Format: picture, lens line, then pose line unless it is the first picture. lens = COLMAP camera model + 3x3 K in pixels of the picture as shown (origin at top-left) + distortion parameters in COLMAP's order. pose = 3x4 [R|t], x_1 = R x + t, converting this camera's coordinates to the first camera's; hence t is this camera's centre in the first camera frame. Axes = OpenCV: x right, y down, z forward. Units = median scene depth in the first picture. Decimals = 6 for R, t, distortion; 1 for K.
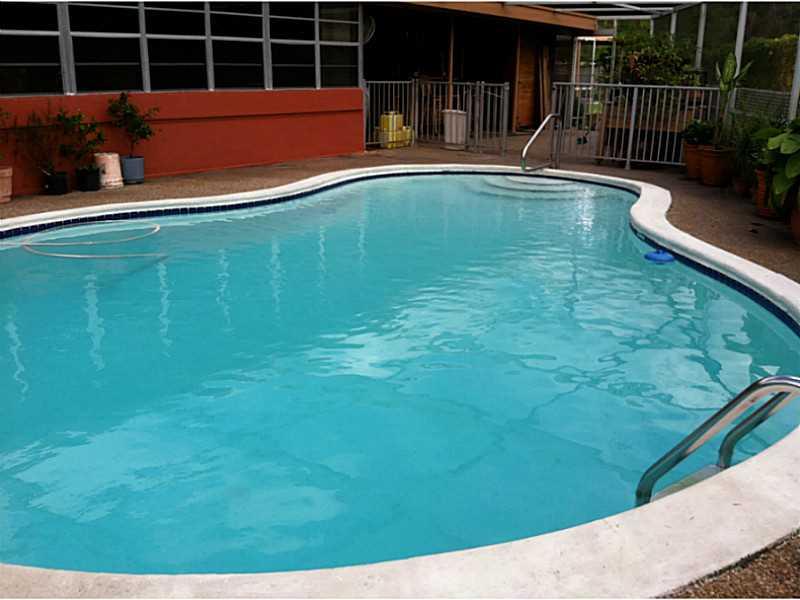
lens RADIAL K [[759.6, 0, 397.8], [0, 759.6, 312.6], [0, 0, 1]] dist [0.131933, -0.451906]
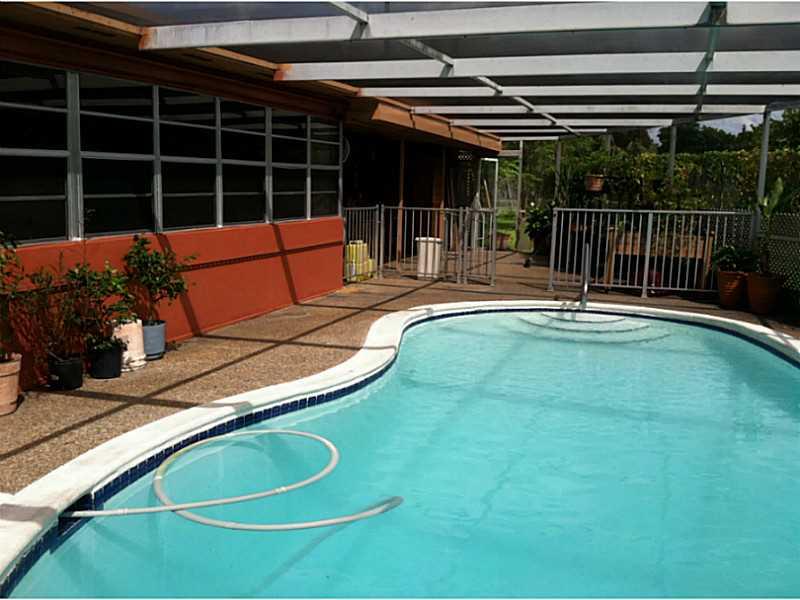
lens RADIAL K [[759.6, 0, 397.8], [0, 759.6, 312.6], [0, 0, 1]] dist [0.131933, -0.451906]
pose [[0.949359, -0.054637, 0.309406, -0.287125], [0.096314, 0.987961, -0.121063, -0.085851], [-0.299066, 0.144733, 0.943192, 0.212130]]
